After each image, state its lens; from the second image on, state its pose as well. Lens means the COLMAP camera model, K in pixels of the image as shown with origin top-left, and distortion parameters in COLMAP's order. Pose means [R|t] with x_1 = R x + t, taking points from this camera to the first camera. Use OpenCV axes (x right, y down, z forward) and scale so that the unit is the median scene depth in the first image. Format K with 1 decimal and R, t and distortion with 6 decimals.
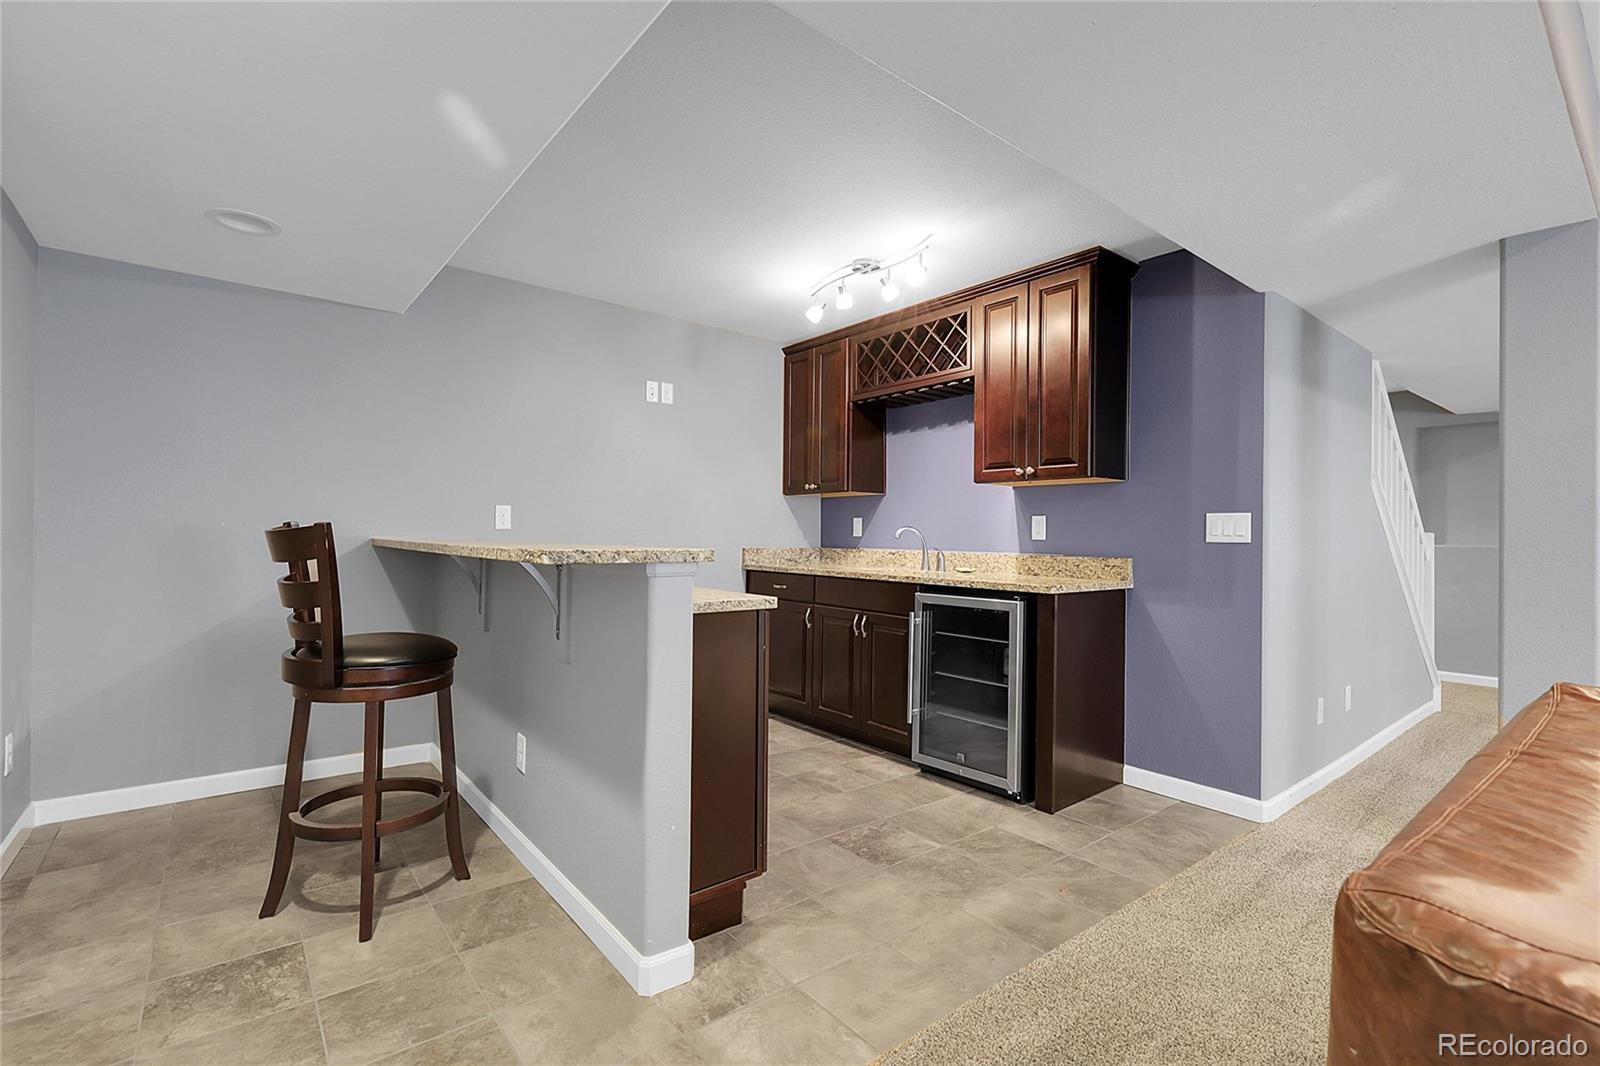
lens RADIAL K [[721.8, 0, 796.7], [0, 721.8, 535.1], [0, 0, 1]] dist [-0.000193, 0.000788]
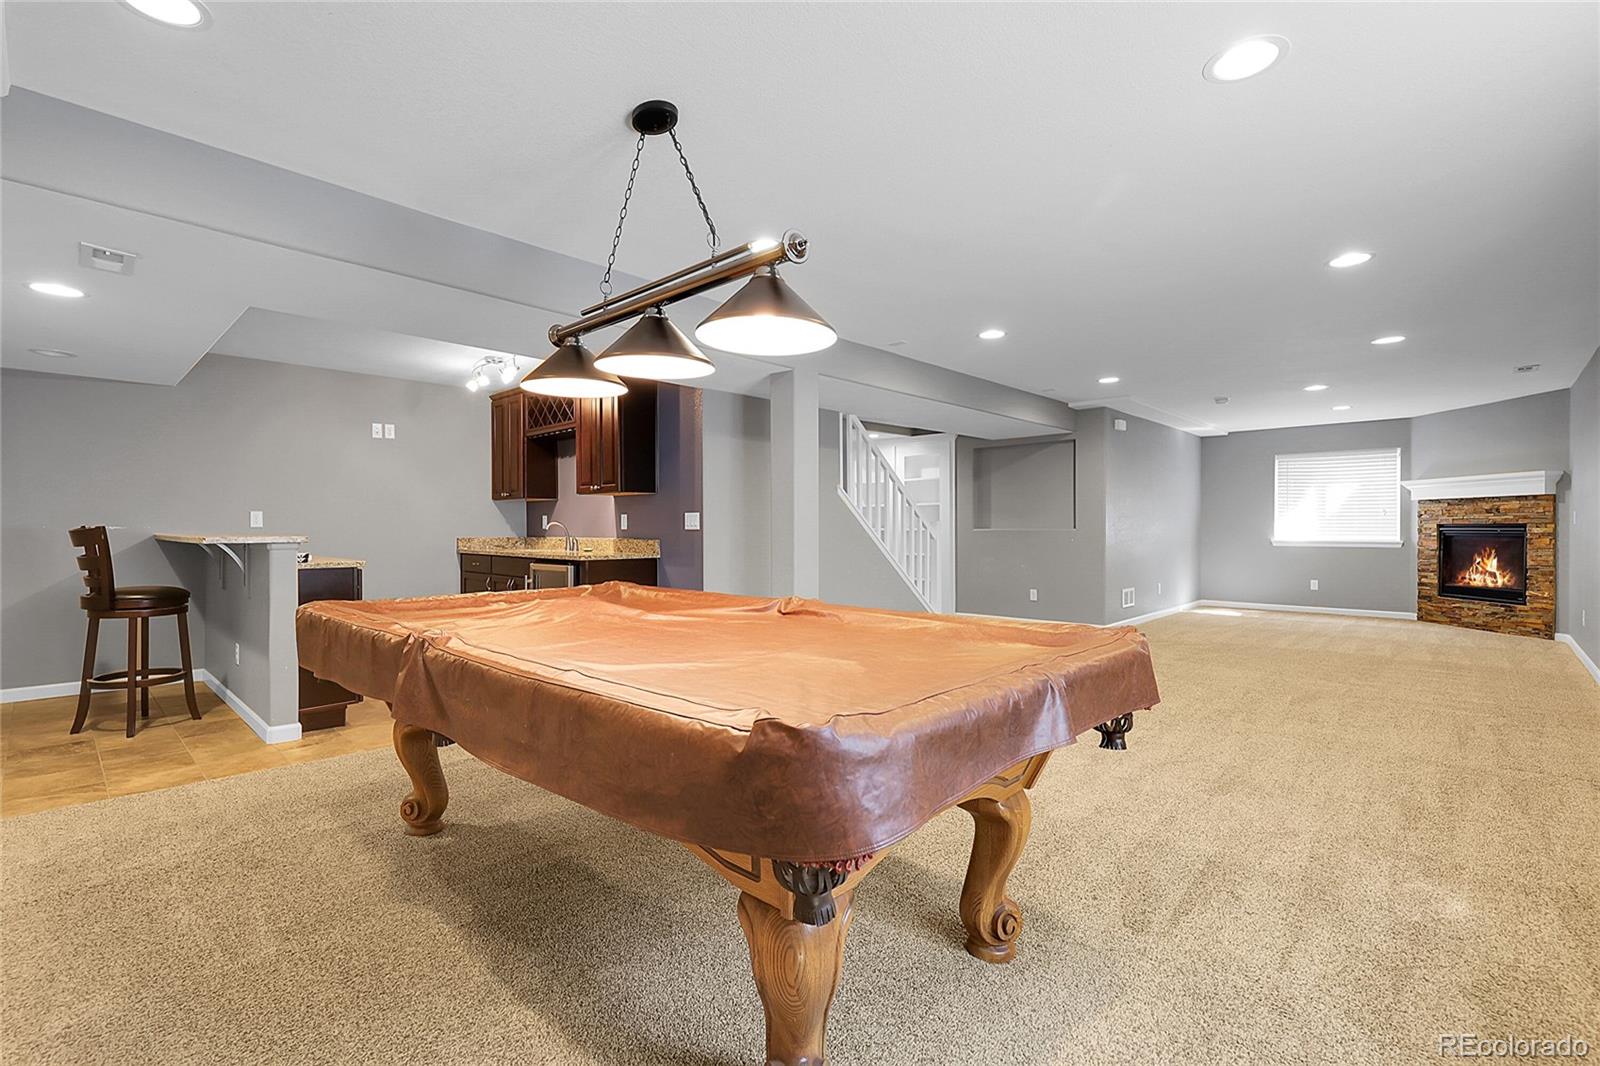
lens RADIAL K [[721.8, 0, 796.7], [0, 721.8, 535.1], [0, 0, 1]] dist [-0.000193, 0.000788]
pose [[0.991230, -0.014639, 0.131334, 0.521715], [0.013114, 0.999836, 0.012465, 0.004153], [-0.131495, -0.010633, 0.991260, -0.648390]]
